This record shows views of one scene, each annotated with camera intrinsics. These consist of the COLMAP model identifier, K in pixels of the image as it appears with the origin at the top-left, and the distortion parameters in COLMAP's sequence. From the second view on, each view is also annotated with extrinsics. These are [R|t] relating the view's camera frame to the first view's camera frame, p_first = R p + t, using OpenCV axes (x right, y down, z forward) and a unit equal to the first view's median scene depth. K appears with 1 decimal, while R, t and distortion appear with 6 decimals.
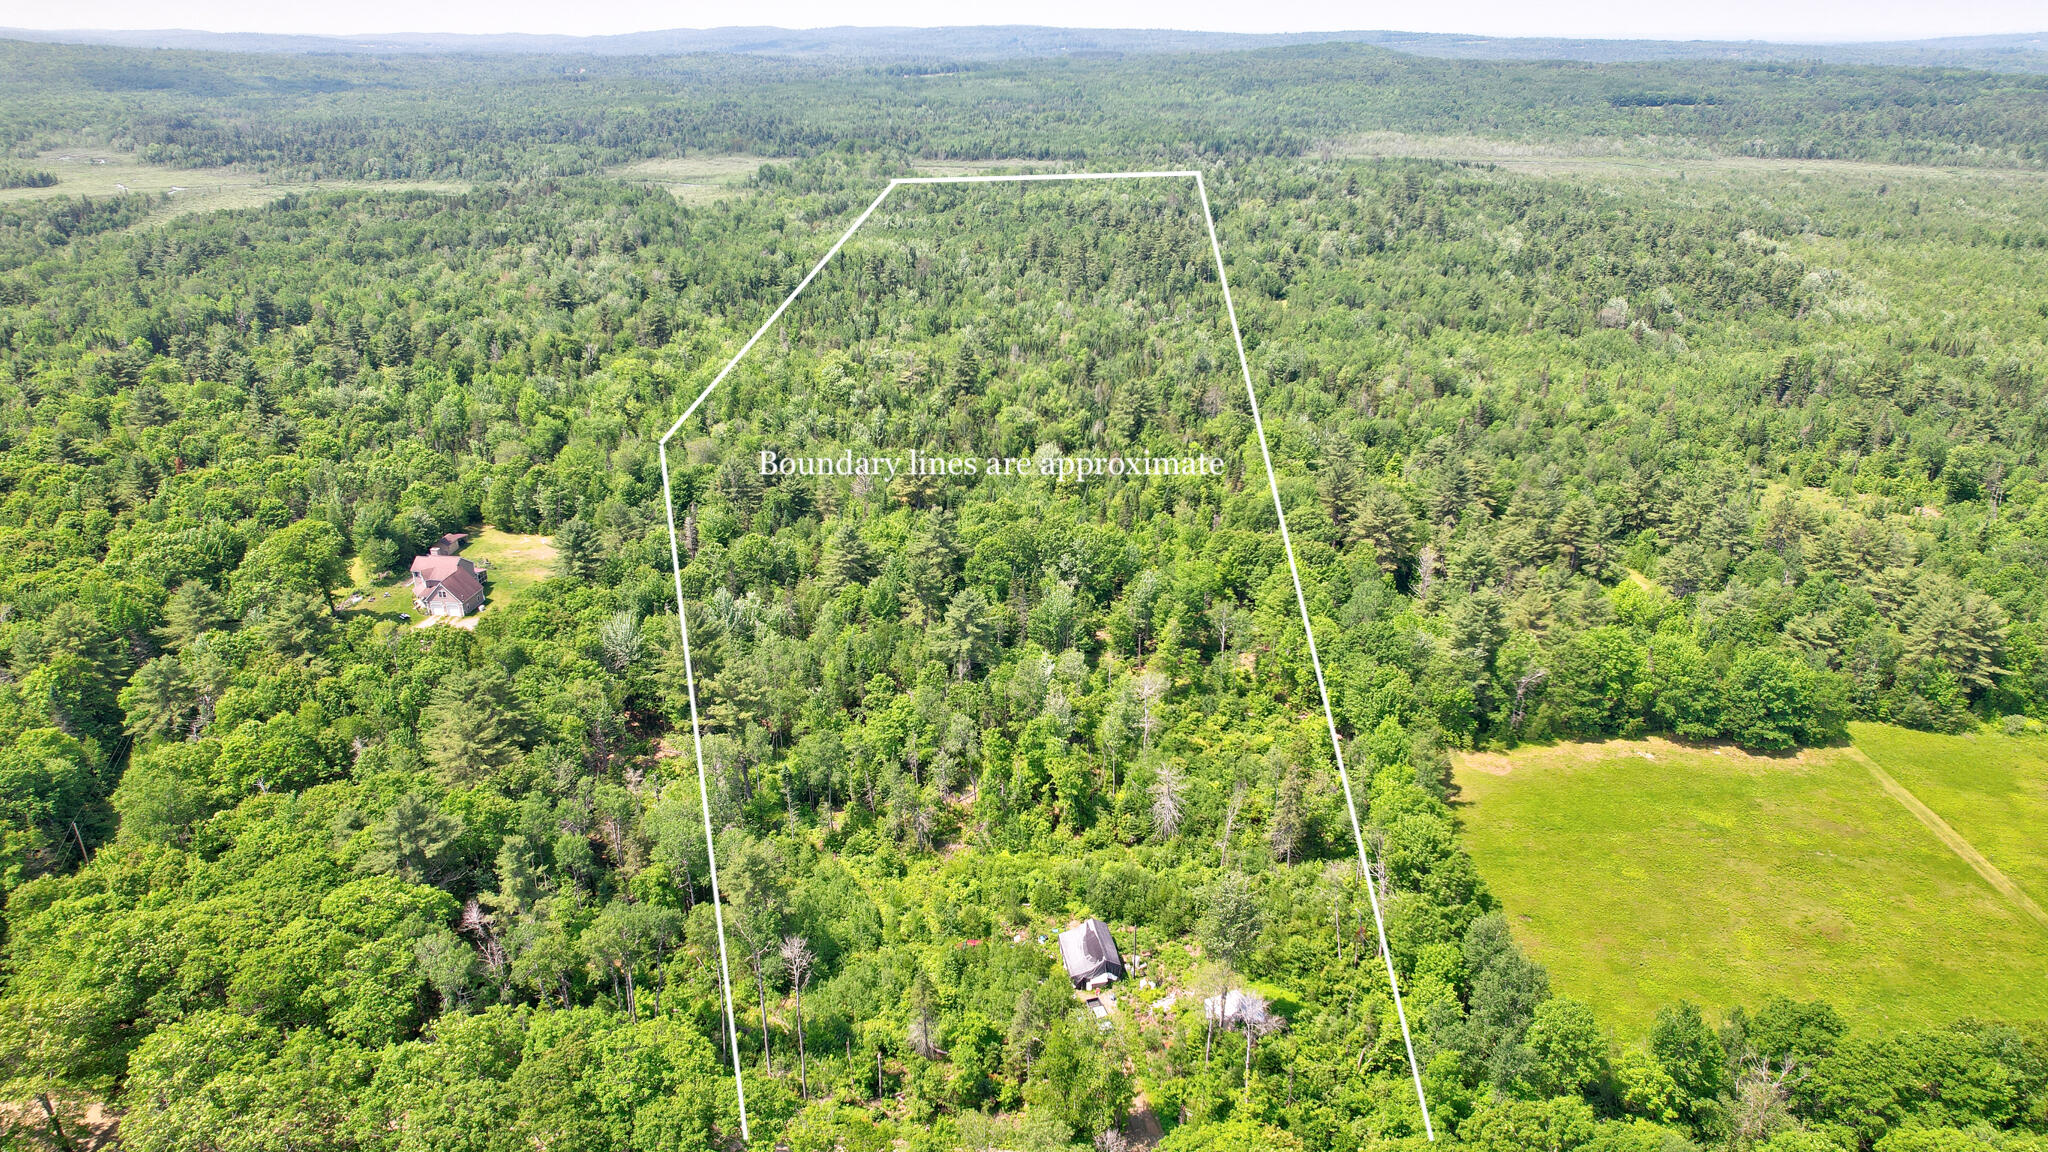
lens RADIAL K [[1290.6, 0, 1043.7], [0, 1290.6, 572.9], [0, 0, 1]] dist [-0.083897, 0.069554]
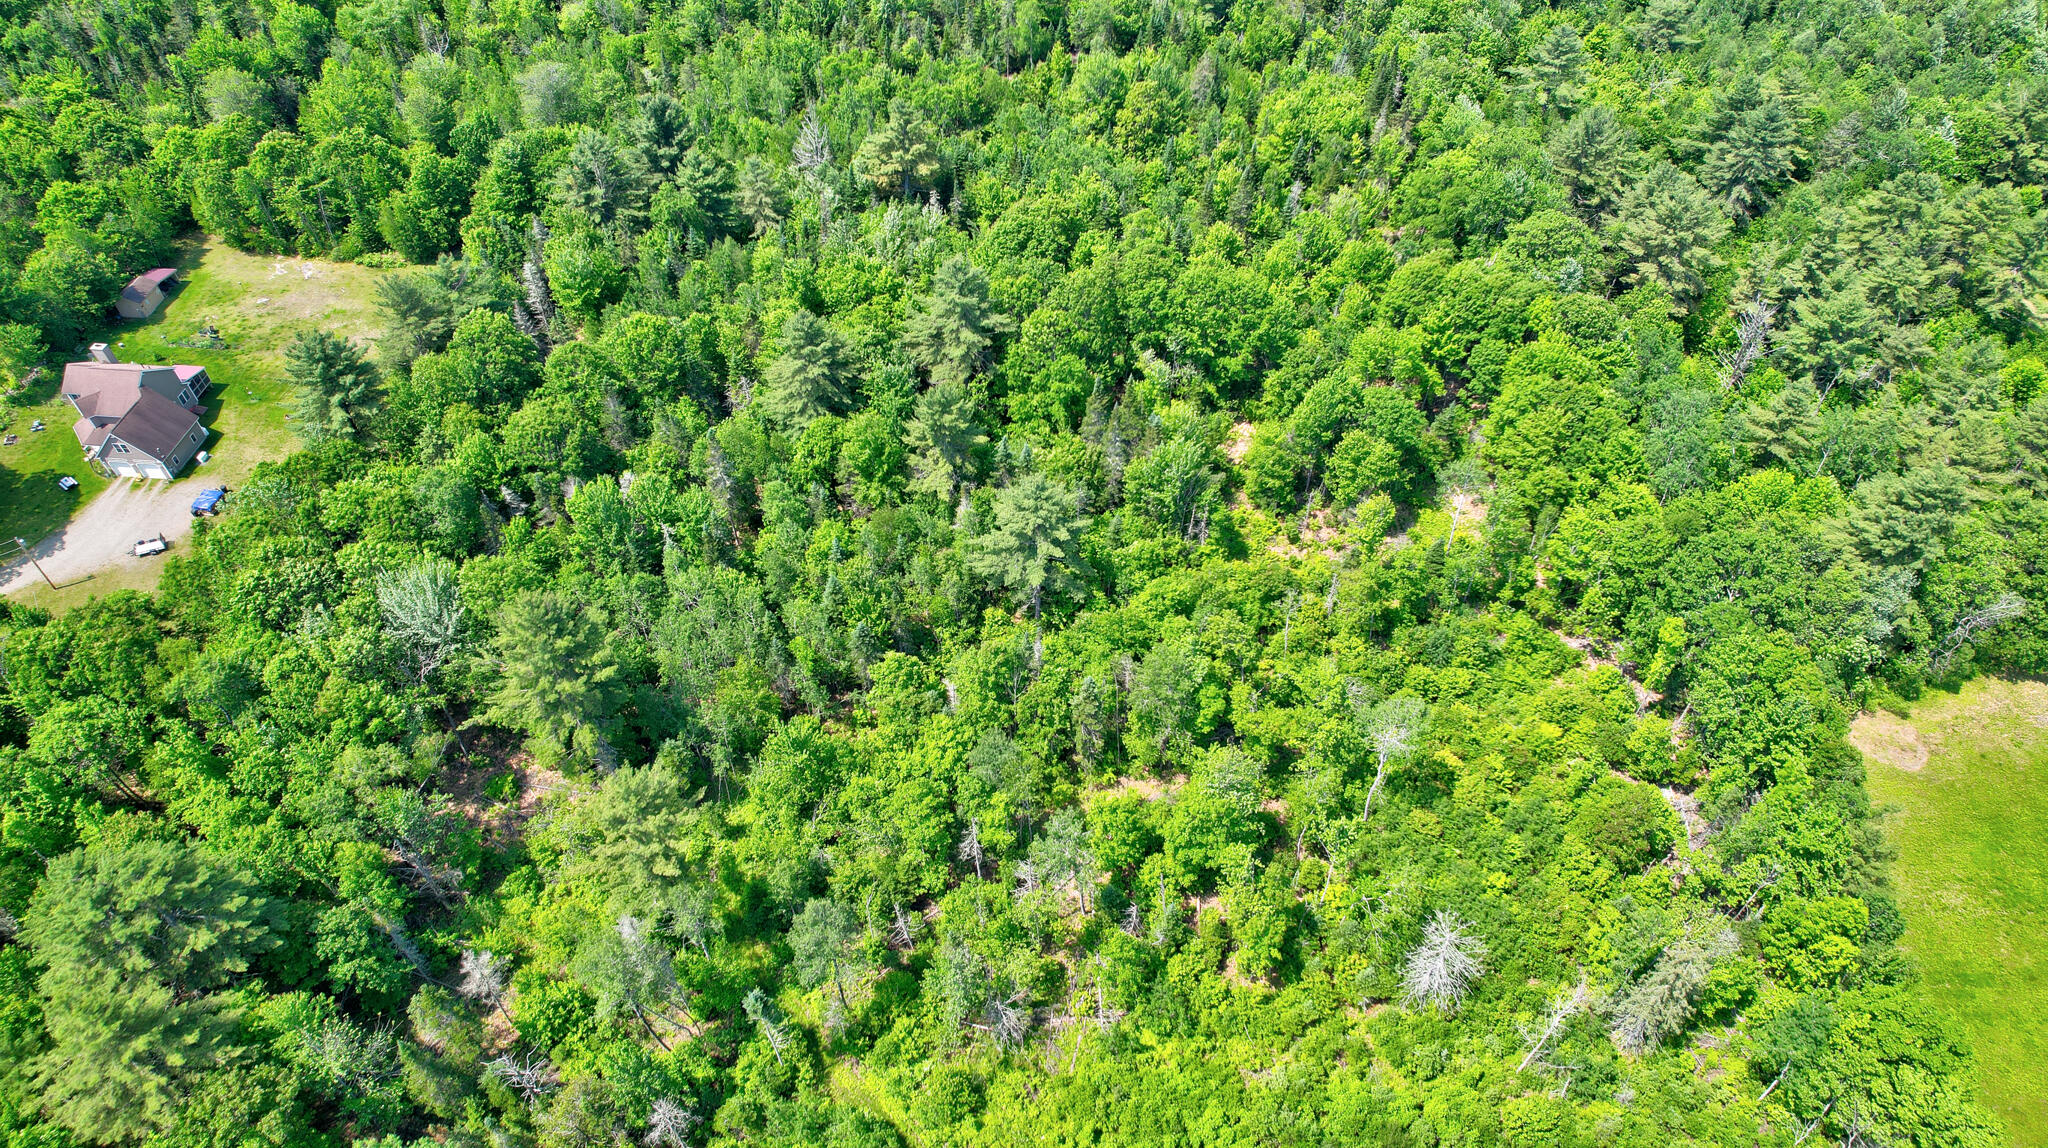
lens RADIAL K [[1290.6, 0, 1043.7], [0, 1290.6, 570.9], [0, 0, 1]] dist [-0.083897, 0.069554]
pose [[0.998959, -0.035736, 0.028340, -0.063224], [0.020675, 0.908663, 0.417019, -0.160568], [-0.040654, -0.415999, 0.908456, 0.415508]]
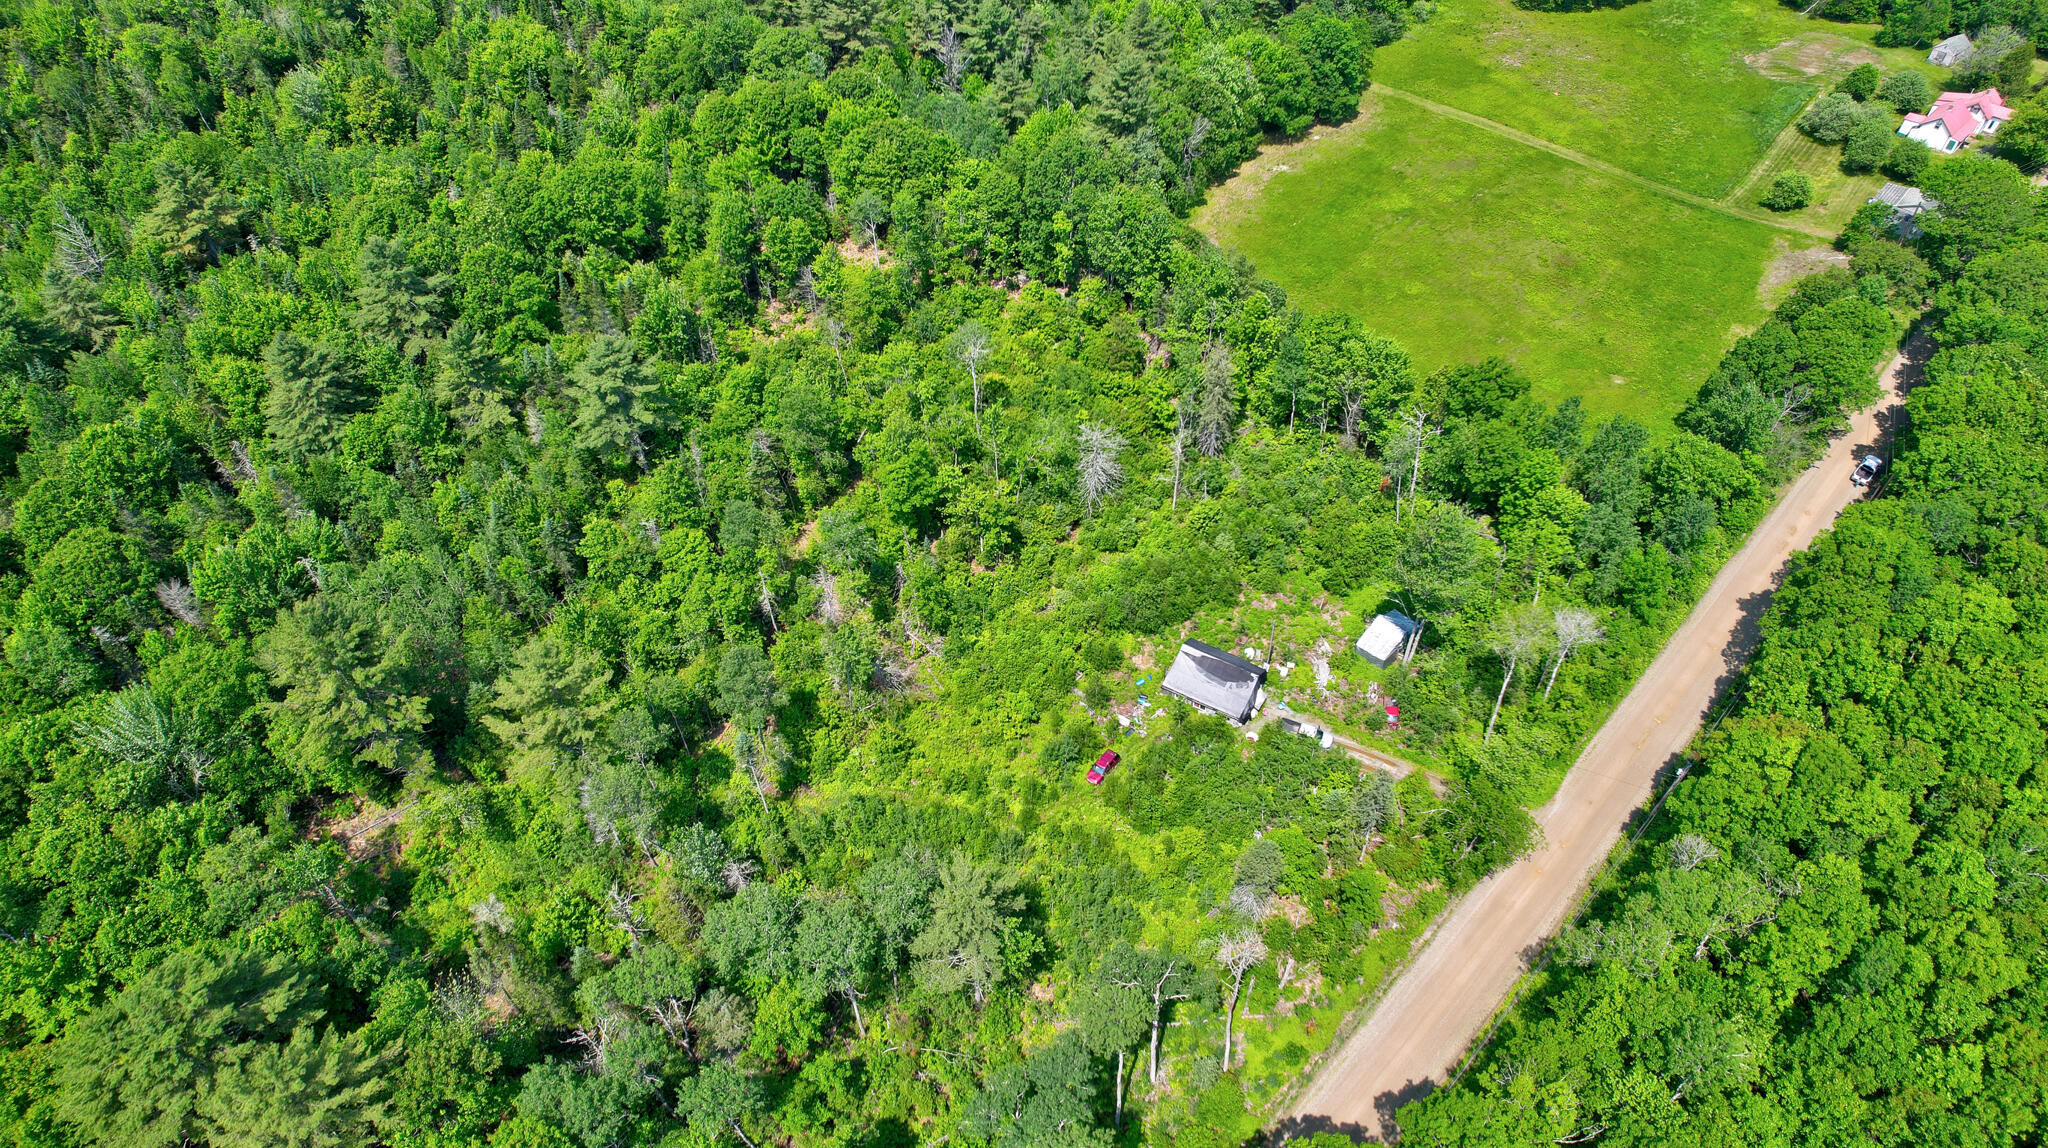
lens RADIAL K [[1290.6, 0, 1043.7], [0, 1290.6, 570.9], [0, 0, 1]] dist [-0.083897, 0.069554]
pose [[0.650337, -0.562586, 0.510449, -0.262190], [0.301827, 0.808005, 0.505992, -0.127064], [-0.697109, -0.174998, 0.695280, 0.344117]]
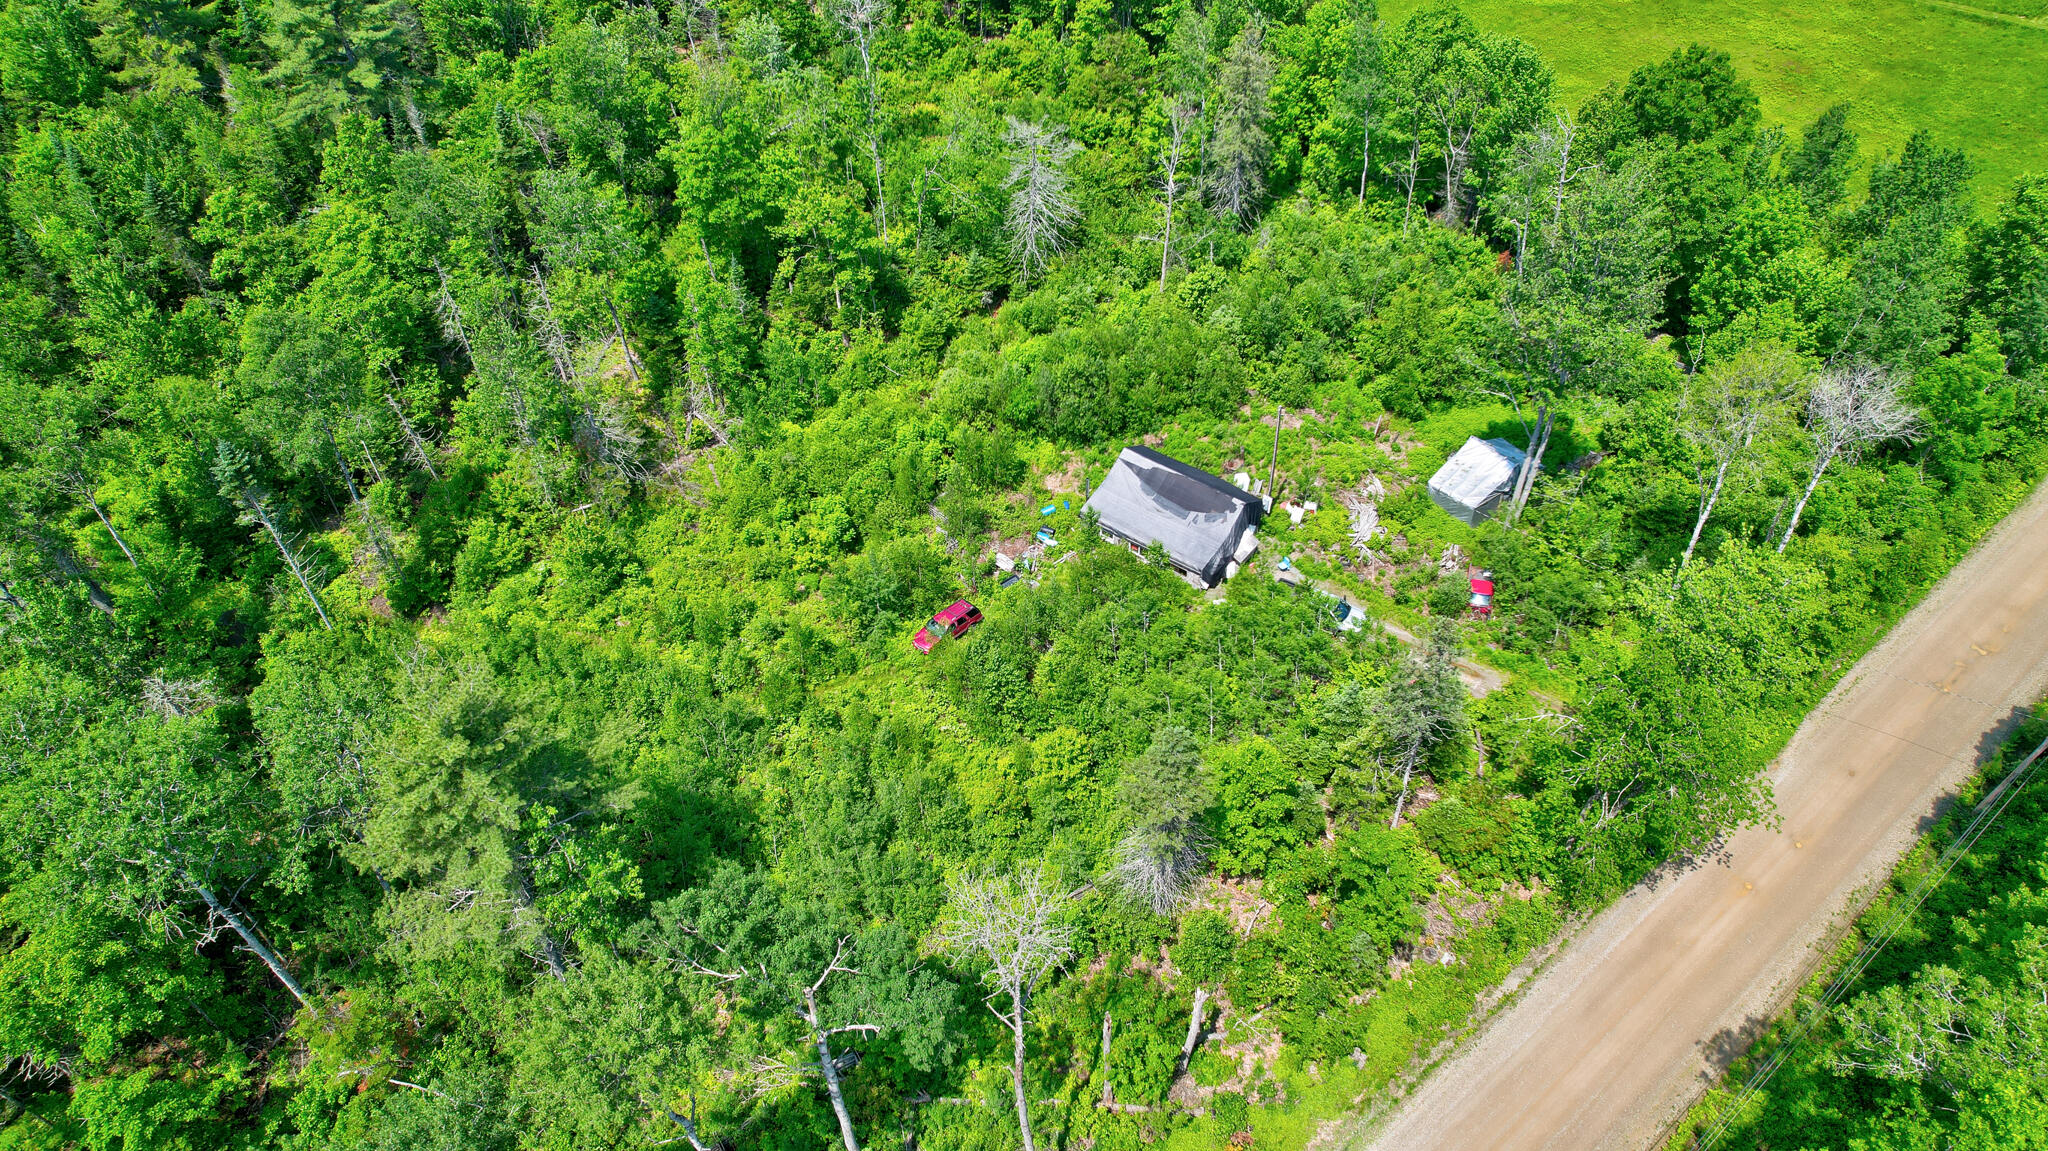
lens RADIAL K [[1290.6, 0, 1043.7], [0, 1290.6, 572.4], [0, 0, 1]] dist [-0.083897, 0.069554]
pose [[0.743910, -0.477929, 0.467100, -0.146519], [0.275278, 0.856053, 0.437487, 0.064333], [-0.608950, -0.196868, 0.768390, 0.433802]]
